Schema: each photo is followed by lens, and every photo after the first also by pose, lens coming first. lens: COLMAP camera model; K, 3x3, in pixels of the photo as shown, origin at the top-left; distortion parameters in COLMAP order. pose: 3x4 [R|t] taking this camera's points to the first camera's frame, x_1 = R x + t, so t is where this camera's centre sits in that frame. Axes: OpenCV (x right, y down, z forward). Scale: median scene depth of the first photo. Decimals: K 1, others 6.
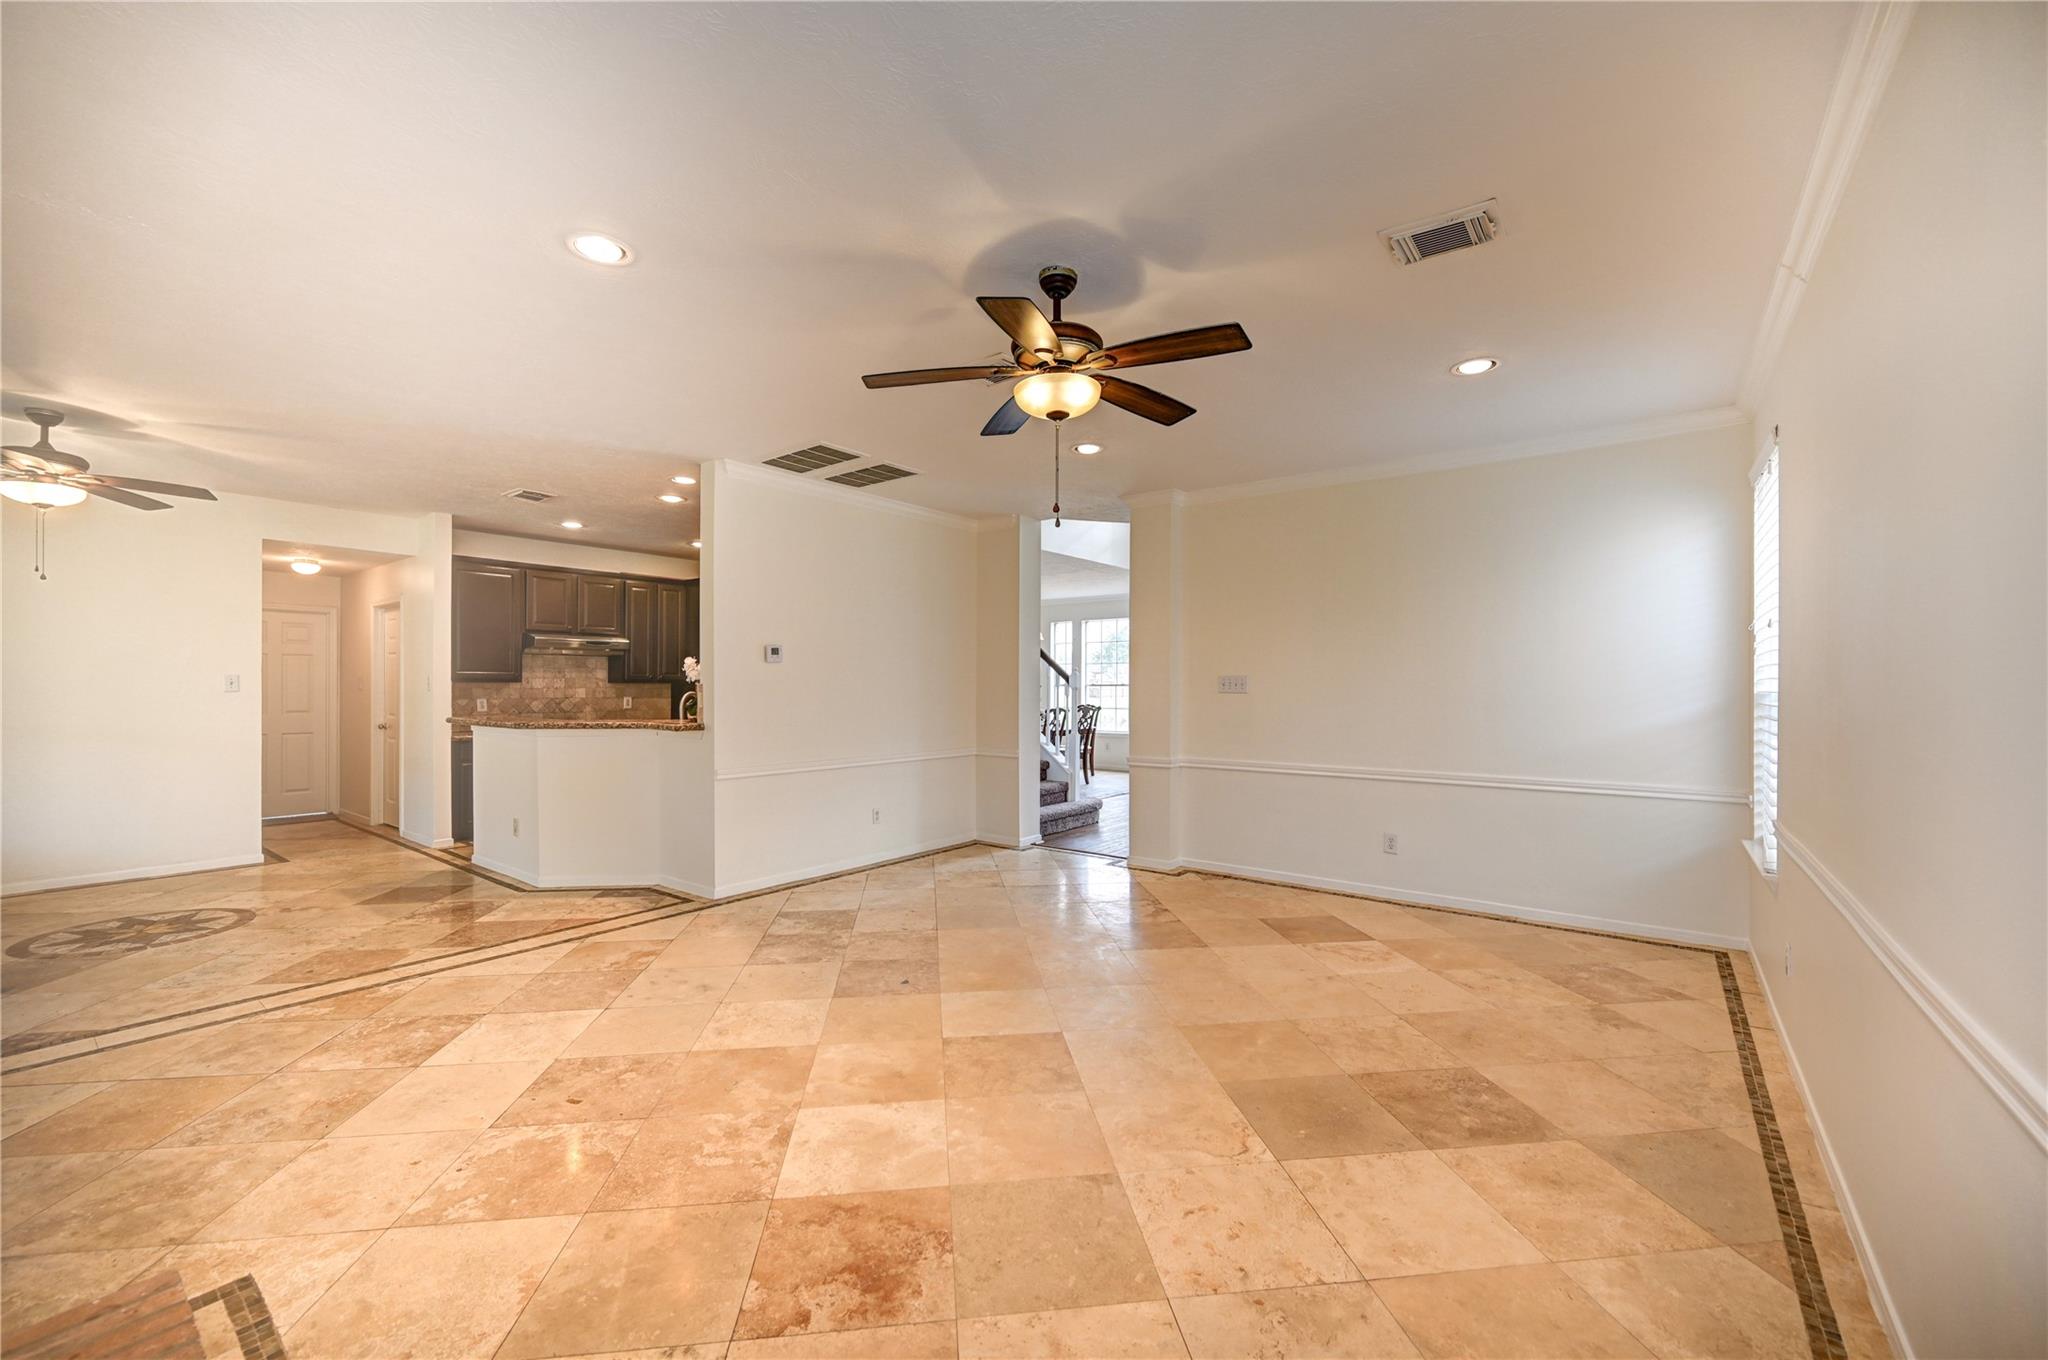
lens RADIAL K [[809.2, 0, 1032.6], [0, 809.2, 678.1], [0, 0, 1]] dist [-0.002975, -0.000156]
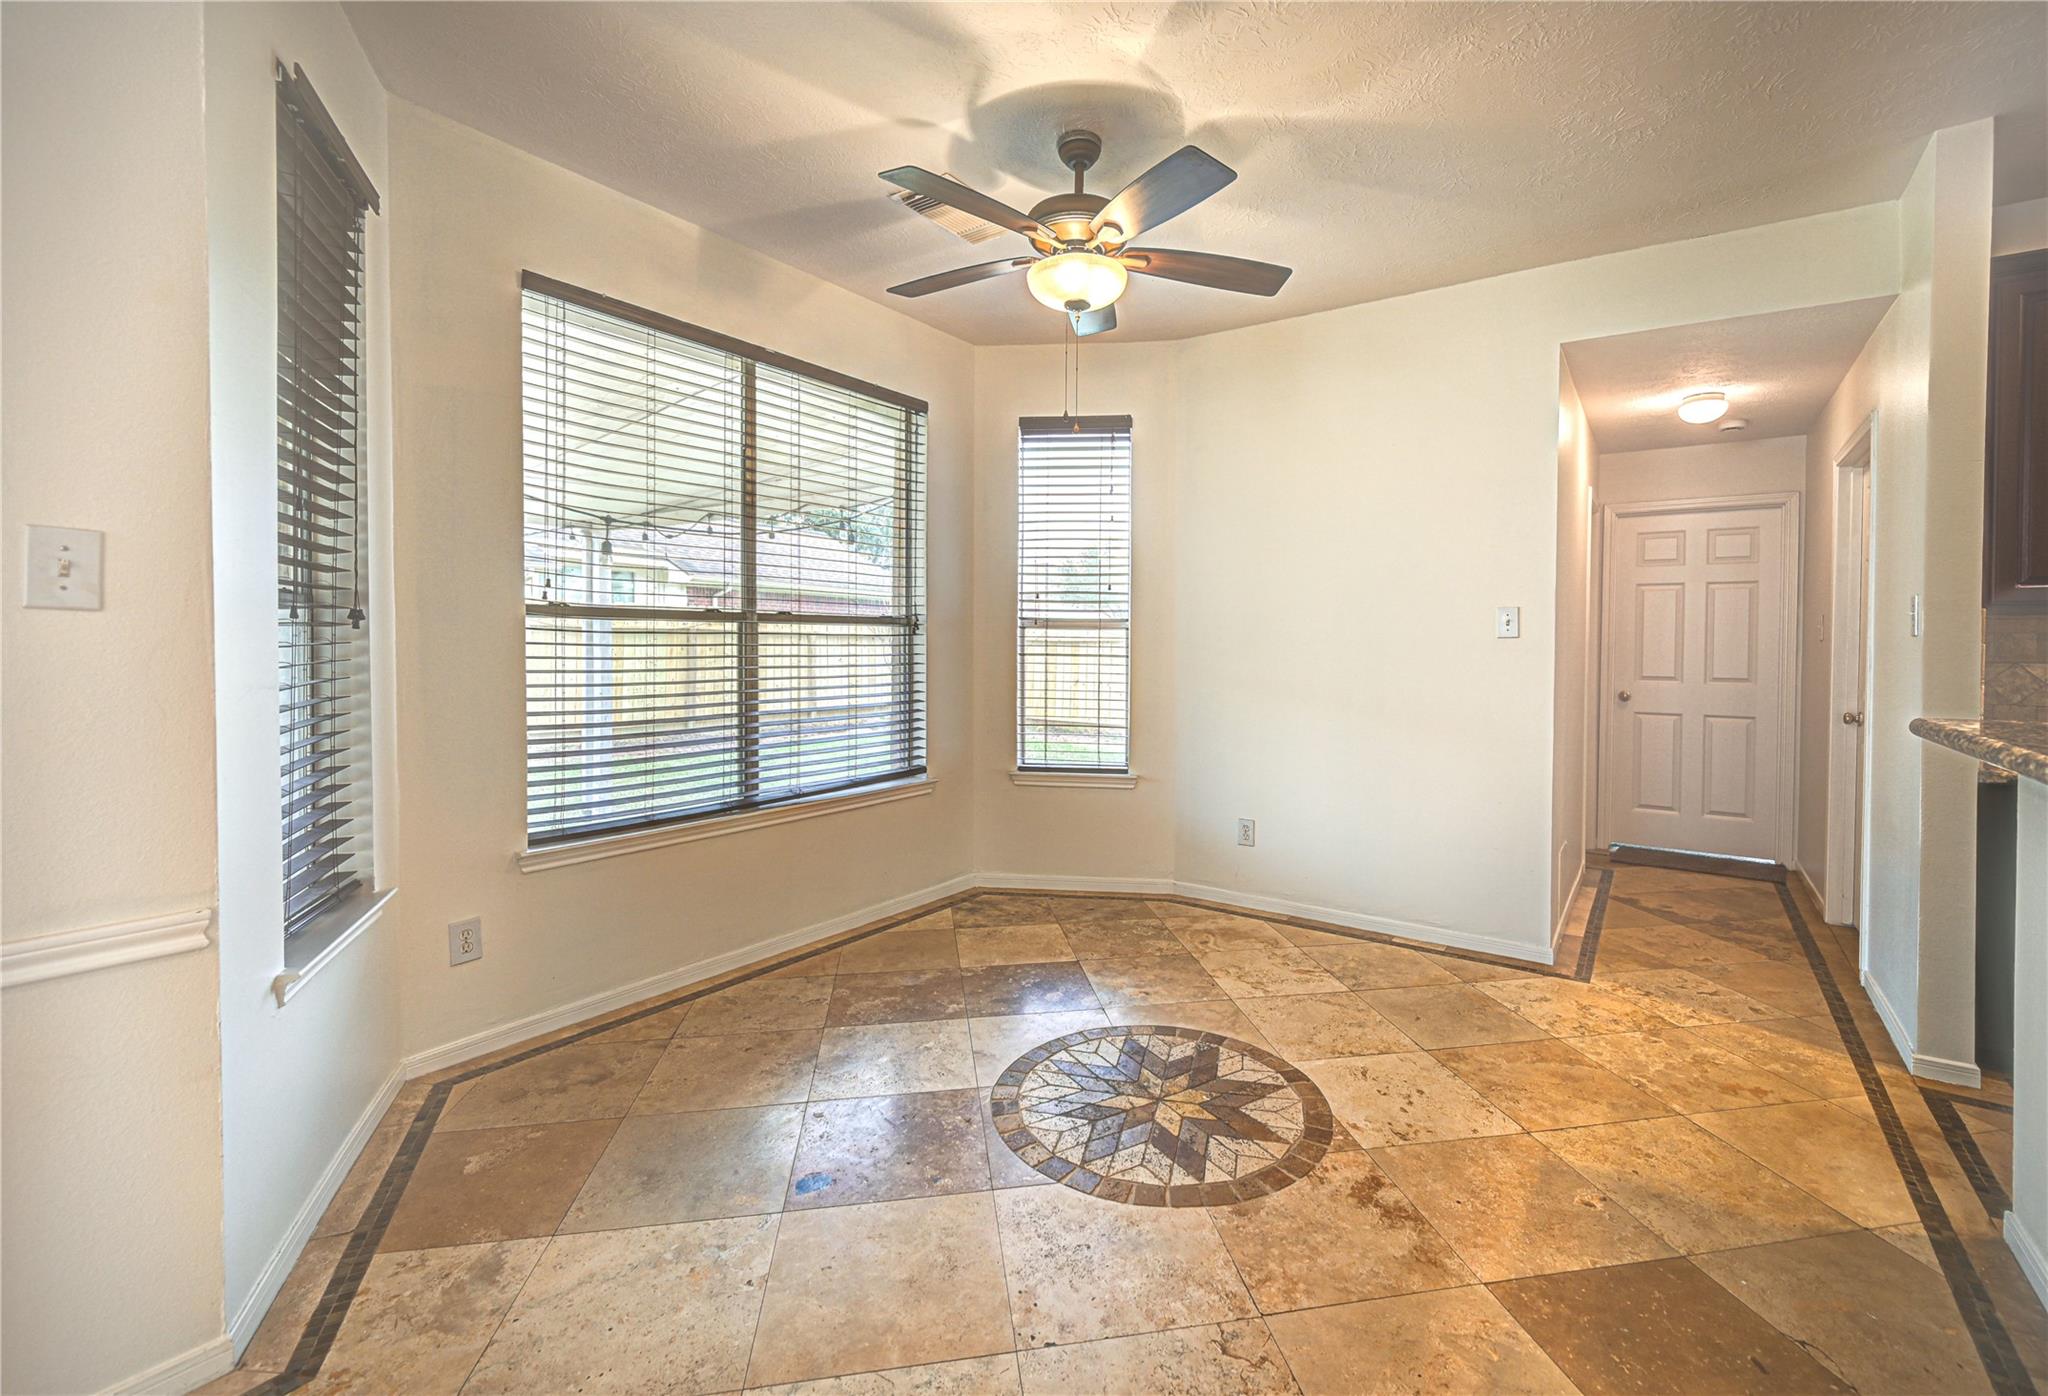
lens RADIAL K [[854.2, 0, 1051.3], [0, 854.2, 655.9], [0, 0, 1]] dist [-0.001287, -0.000207]
pose [[0.033020, 0.005759, -0.999438, -0.967073], [0.002334, 0.999980, 0.005839, 0.061879], [0.999452, -0.002525, 0.033006, 1.531557]]
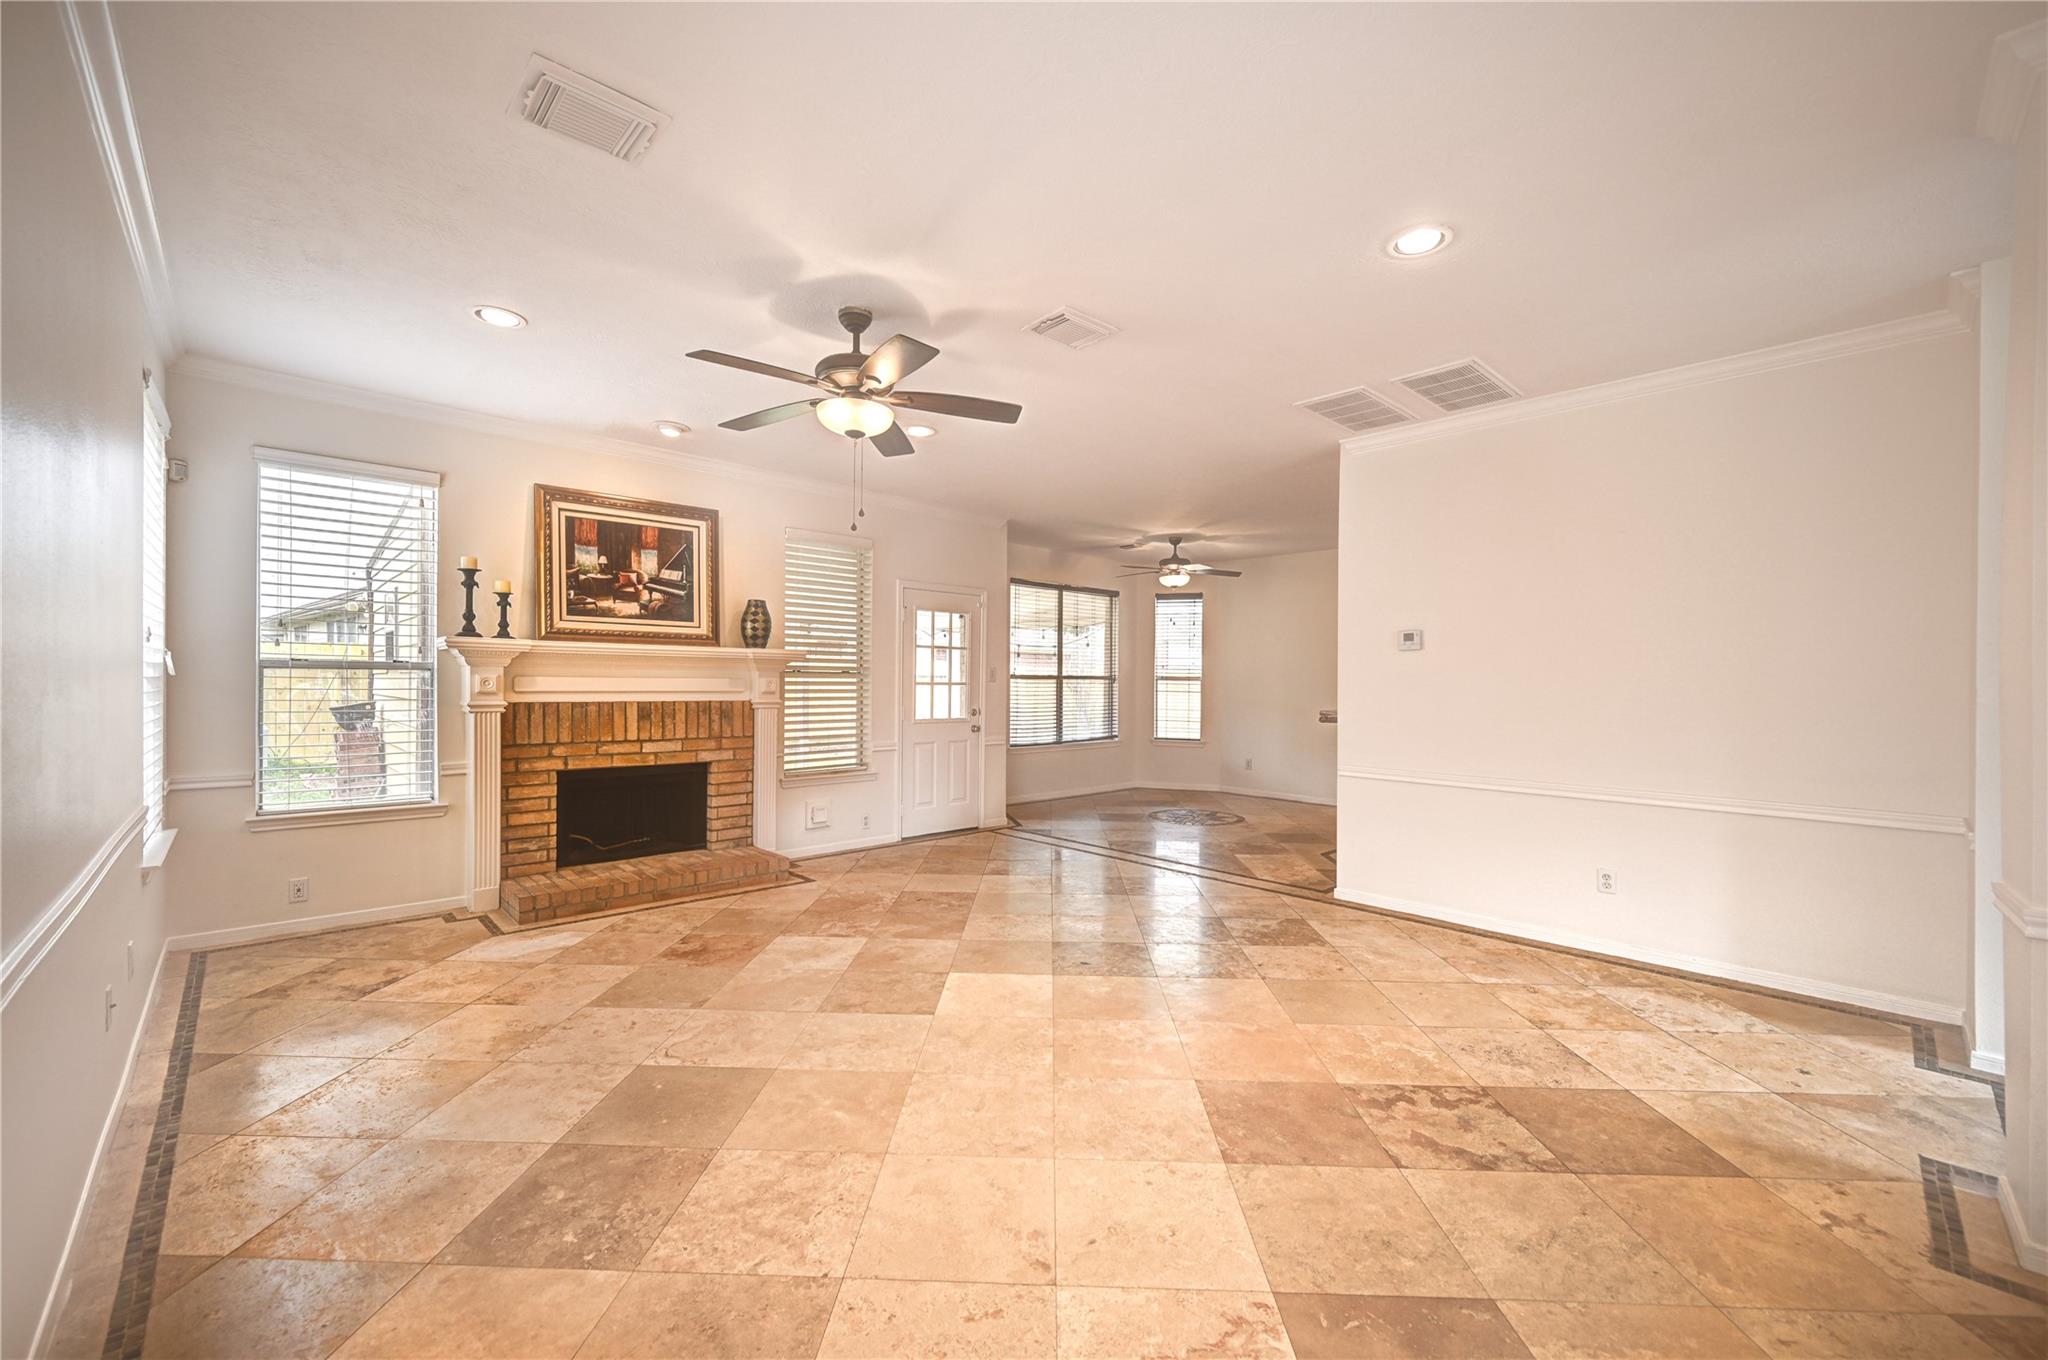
lens RADIAL K [[809.2, 0, 1032.5], [0, 809.2, 679.3], [0, 0, 1]] dist [-0.002975, -0.000156]
pose [[-0.150624, -0.003622, -0.988585, 1.217958], [-0.000549, 0.999993, -0.003580, 0.027199], [0.988591, 0.000004, -0.150625, 1.526983]]
